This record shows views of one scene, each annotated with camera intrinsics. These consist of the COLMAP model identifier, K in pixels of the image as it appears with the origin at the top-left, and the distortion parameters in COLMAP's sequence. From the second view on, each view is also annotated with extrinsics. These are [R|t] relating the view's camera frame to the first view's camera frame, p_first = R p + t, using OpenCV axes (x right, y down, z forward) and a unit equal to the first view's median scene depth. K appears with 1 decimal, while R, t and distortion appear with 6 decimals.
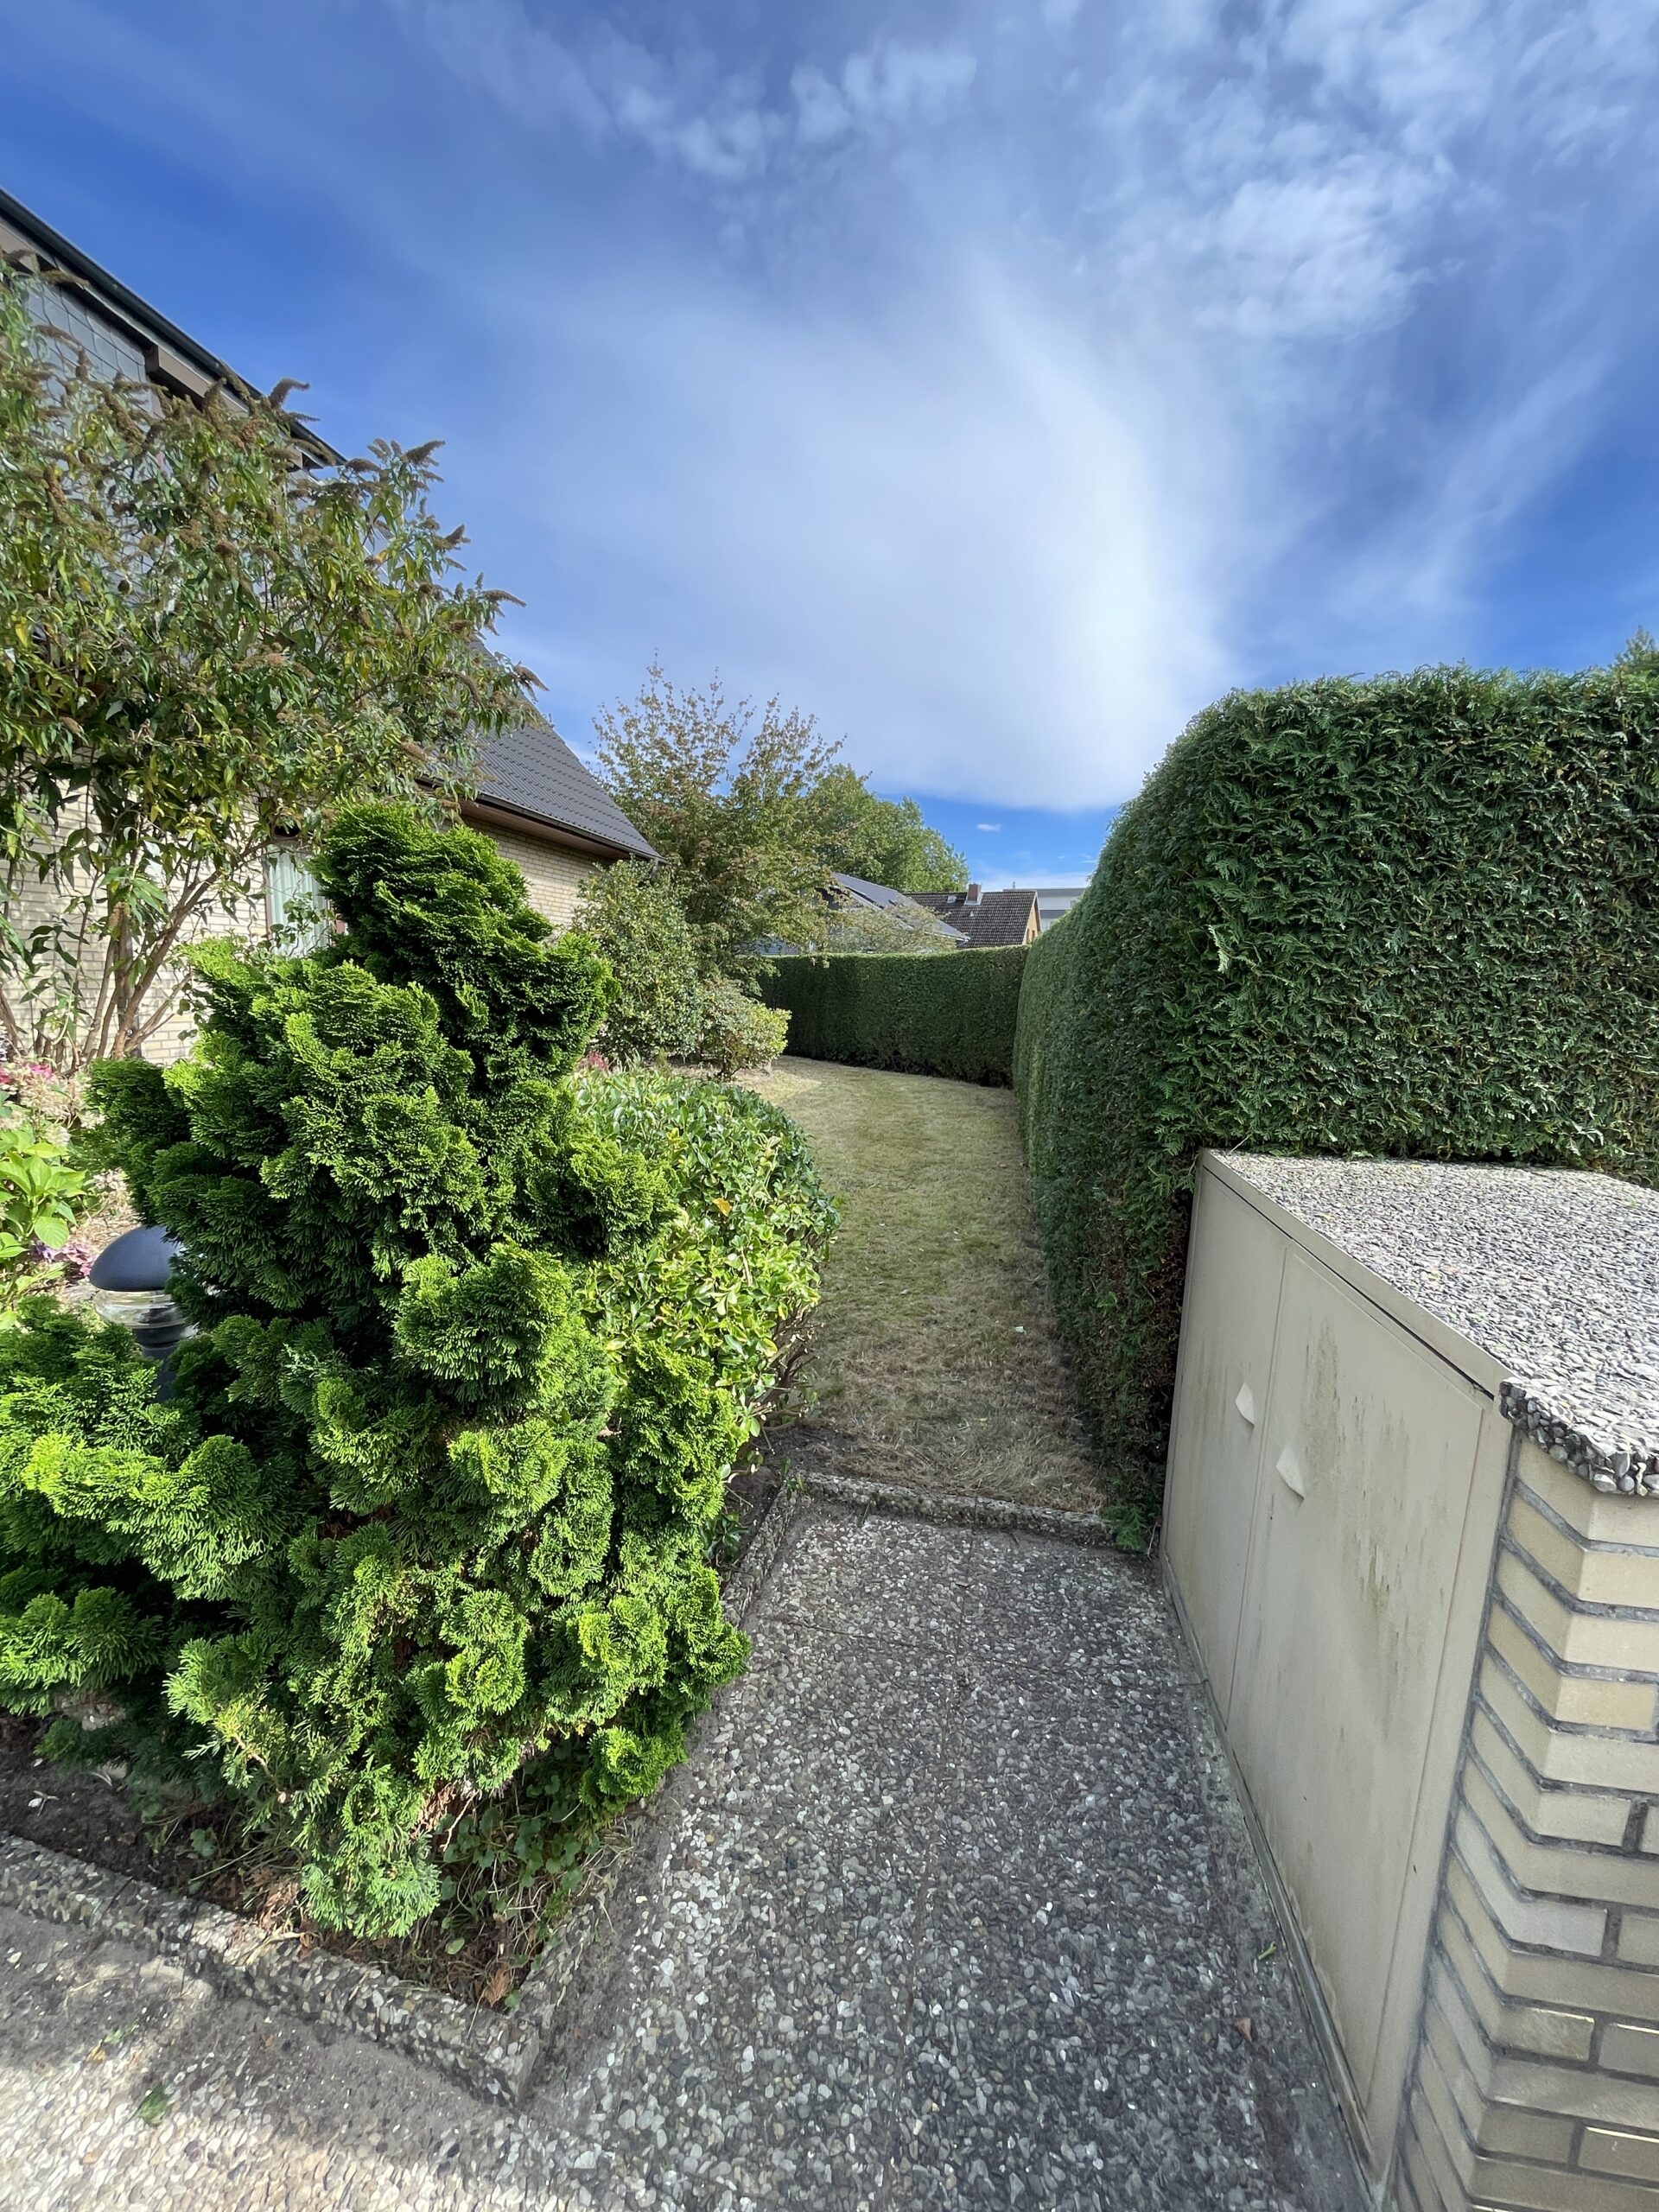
lens RADIAL K [[884.6, 0, 818.6], [0, 884.6, 1114.2], [0, 0, 1]] dist [-0.000363, -0.000161]
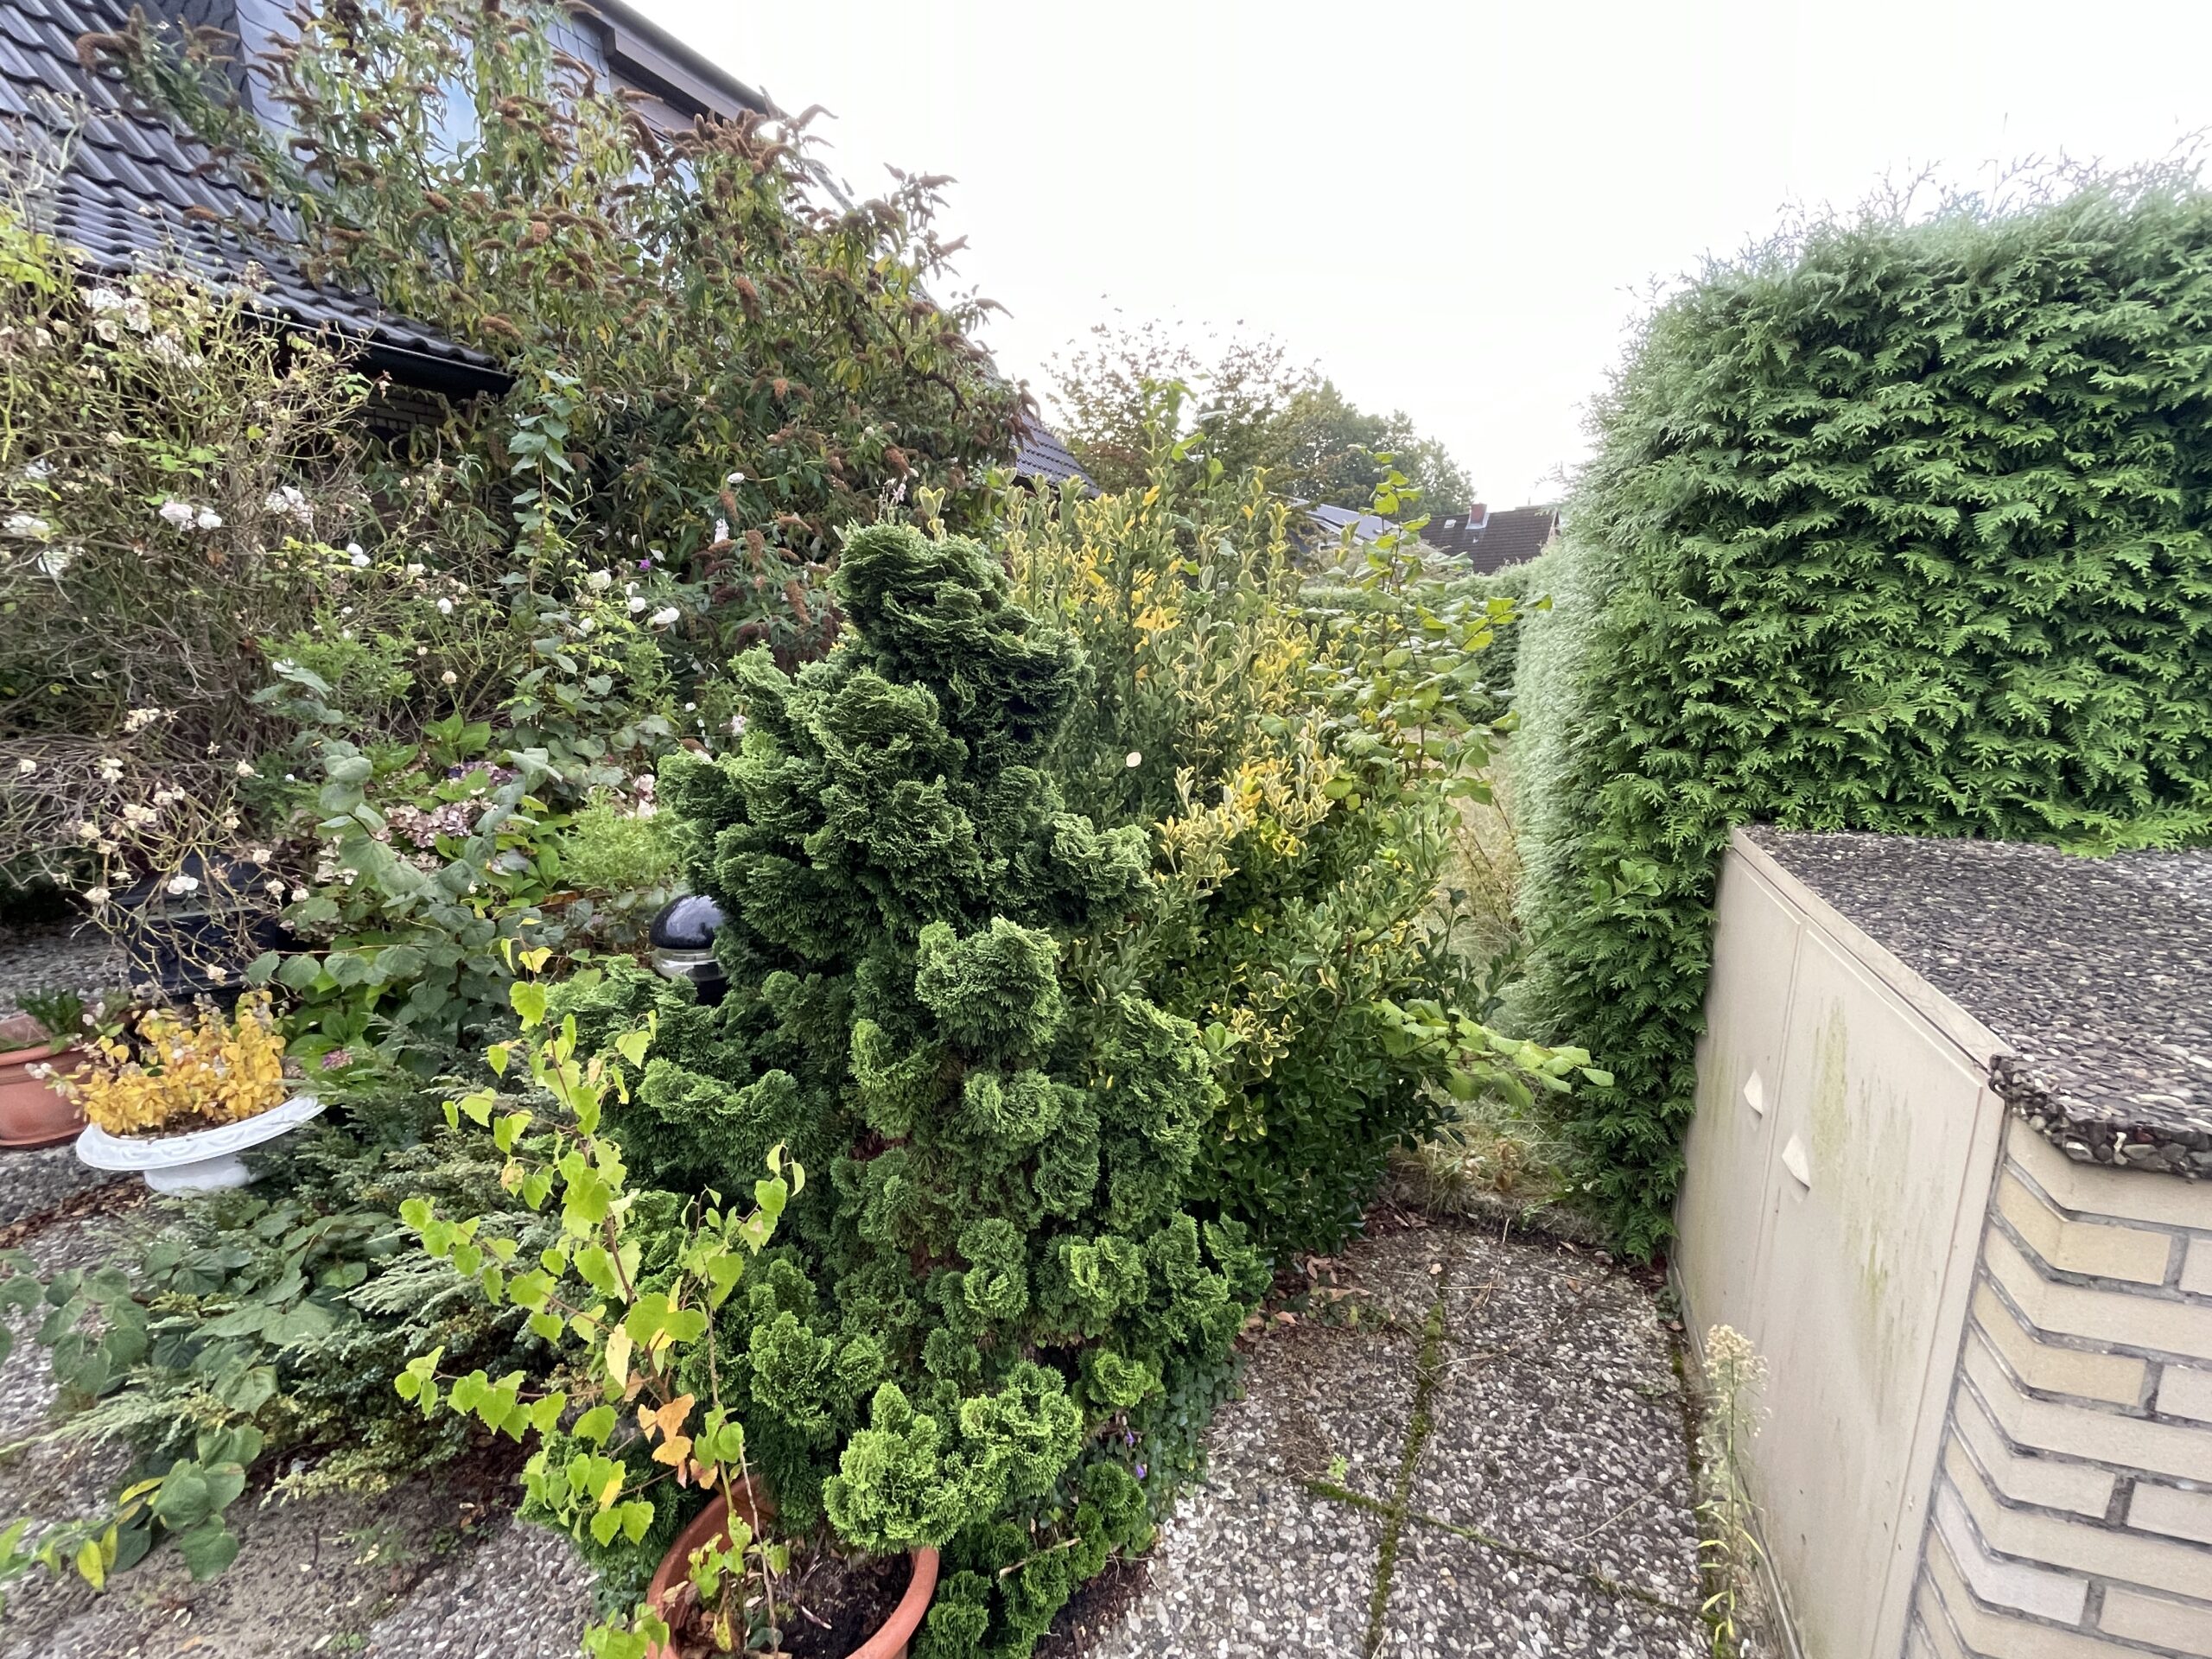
lens RADIAL K [[978.3, 0, 1105.3], [0, 978.3, 848.8], [0, 0, 1]] dist [-0.014331, -0.000166]
pose [[0.981994, -0.005872, -0.188822, 0.008857], [0.018509, 0.997699, 0.065229, -0.008077], [0.188004, -0.067550, 0.979843, -0.135434]]
